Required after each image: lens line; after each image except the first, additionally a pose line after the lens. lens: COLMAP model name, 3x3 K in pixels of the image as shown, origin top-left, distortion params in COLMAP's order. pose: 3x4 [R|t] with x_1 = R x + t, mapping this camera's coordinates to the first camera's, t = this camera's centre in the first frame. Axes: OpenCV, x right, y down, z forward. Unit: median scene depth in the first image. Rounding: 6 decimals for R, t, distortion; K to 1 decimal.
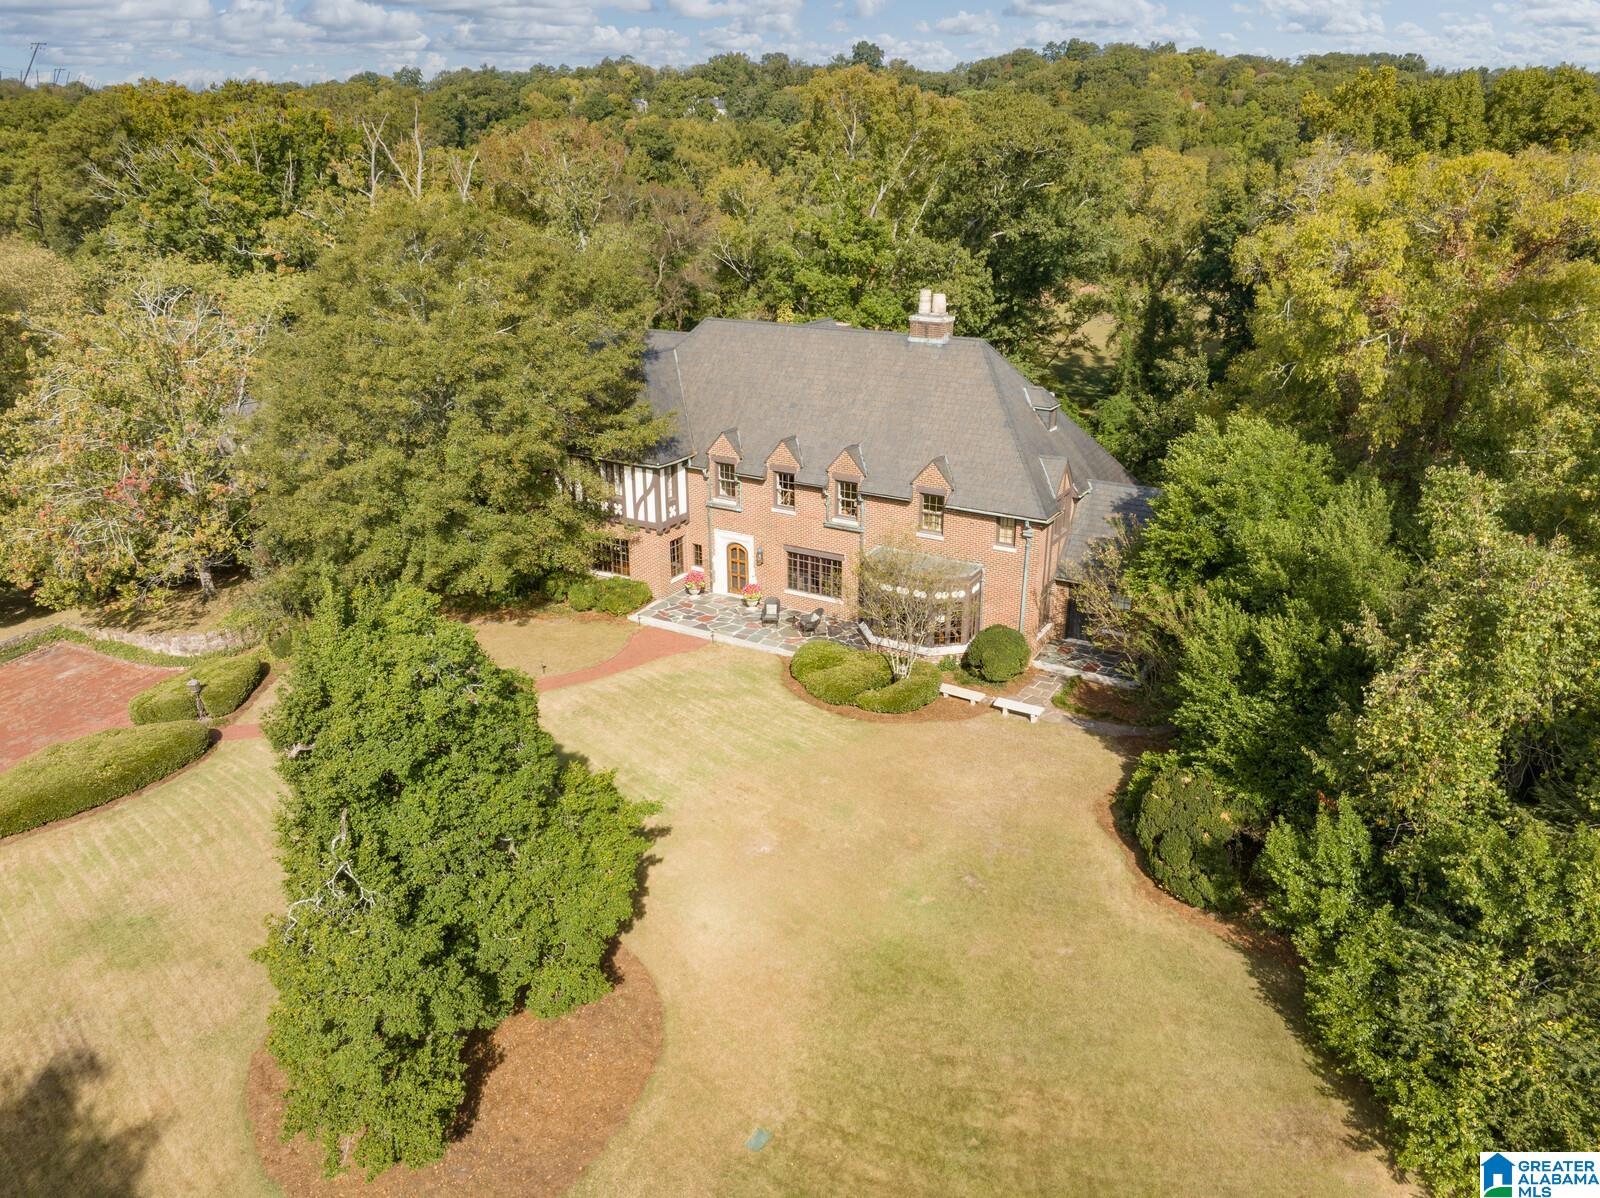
lens RADIAL K [[1123.7, 0, 800.0], [0, 1123.7, 599.0], [0, 0, 1]] dist [-0.035533, -0.004228]
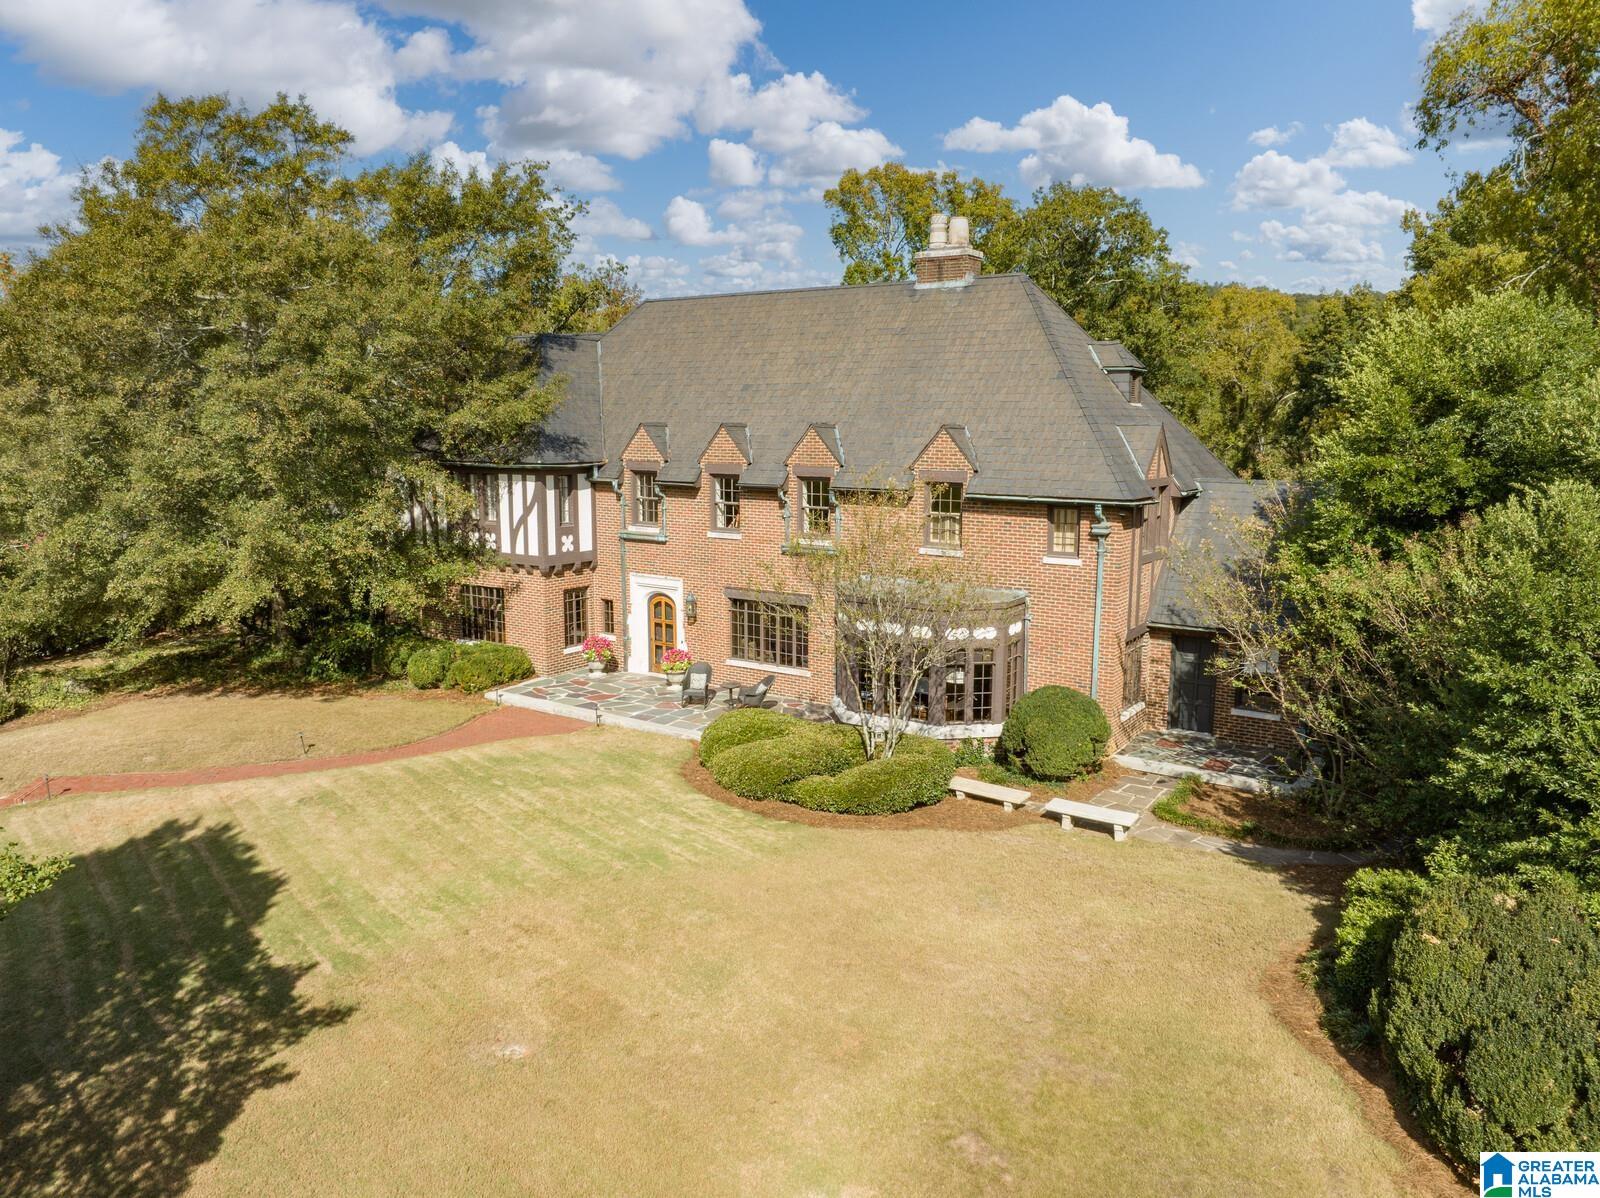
lens RADIAL K [[1123.7, 0, 800.0], [0, 1123.7, 599.0], [0, 0, 1]] dist [-0.035533, -0.004228]
pose [[0.997639, 0.012720, -0.067482, 0.077983], [-0.026340, 0.978413, -0.204975, 0.096662], [0.063417, 0.206268, 0.976438, 0.384135]]
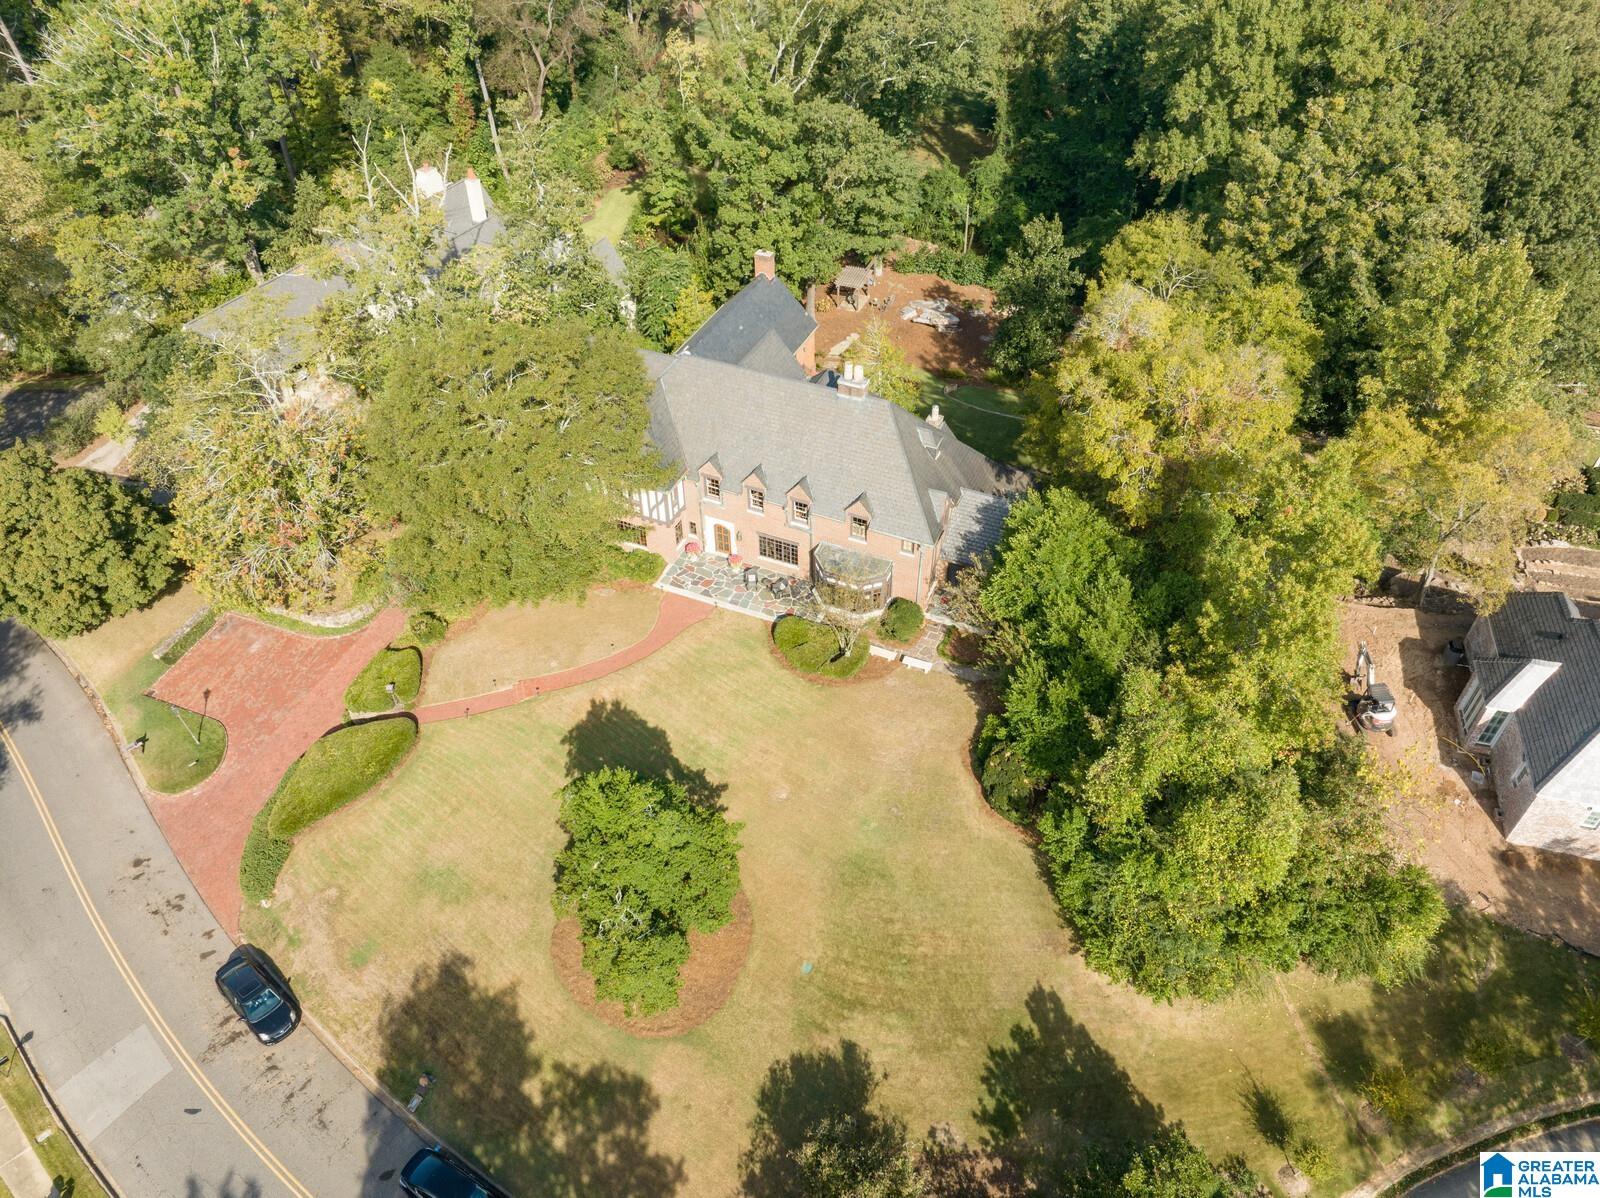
lens RADIAL K [[1123.7, 0, 800.0], [0, 1123.7, 599.0], [0, 0, 1]] dist [-0.035533, -0.004228]
pose [[0.992824, -0.083081, 0.086013, -0.095998], [0.045380, 0.927207, 0.371790, -0.536110], [-0.110640, -0.365219, 0.924324, -0.409630]]
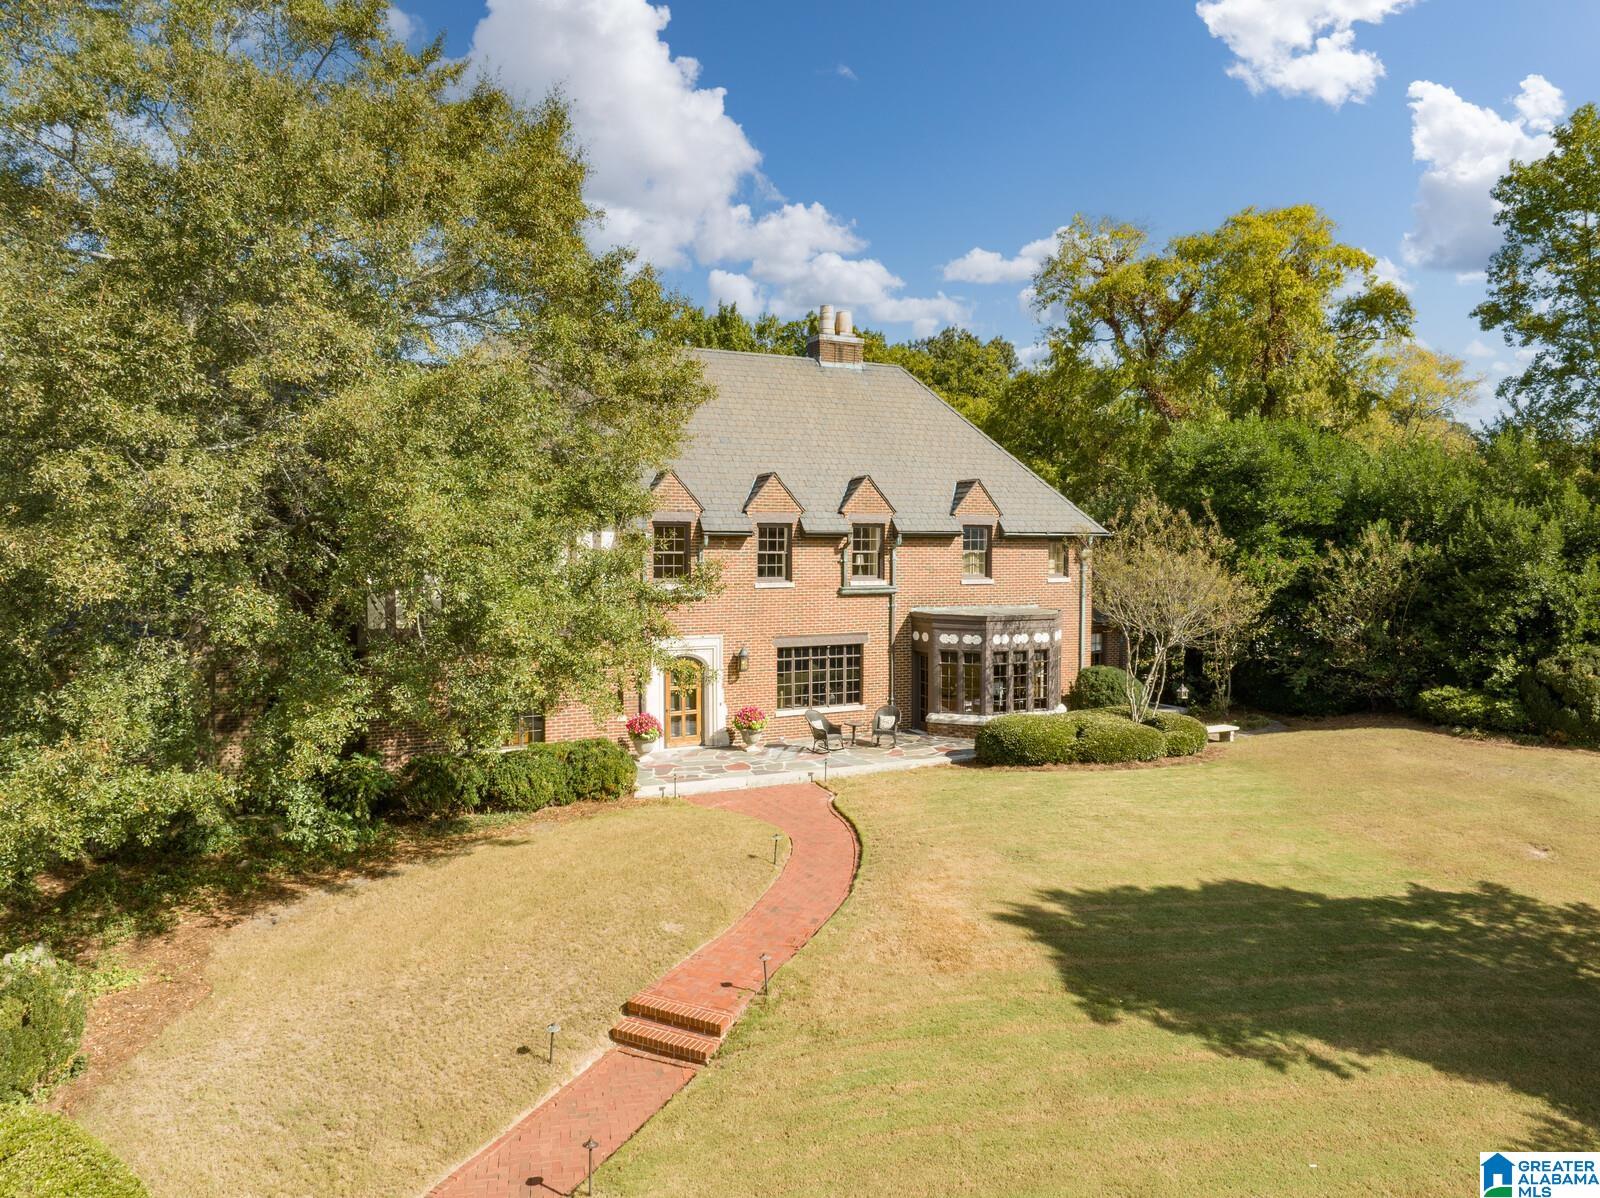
lens RADIAL K [[1123.7, 0, 800.0], [0, 1123.7, 599.0], [0, 0, 1]] dist [-0.035533, -0.004228]
pose [[0.562280, -0.044476, 0.825750, -0.574259], [0.297277, 0.942671, -0.151653, 0.035385], [-0.771665, 0.330748, 0.543267, 0.662818]]
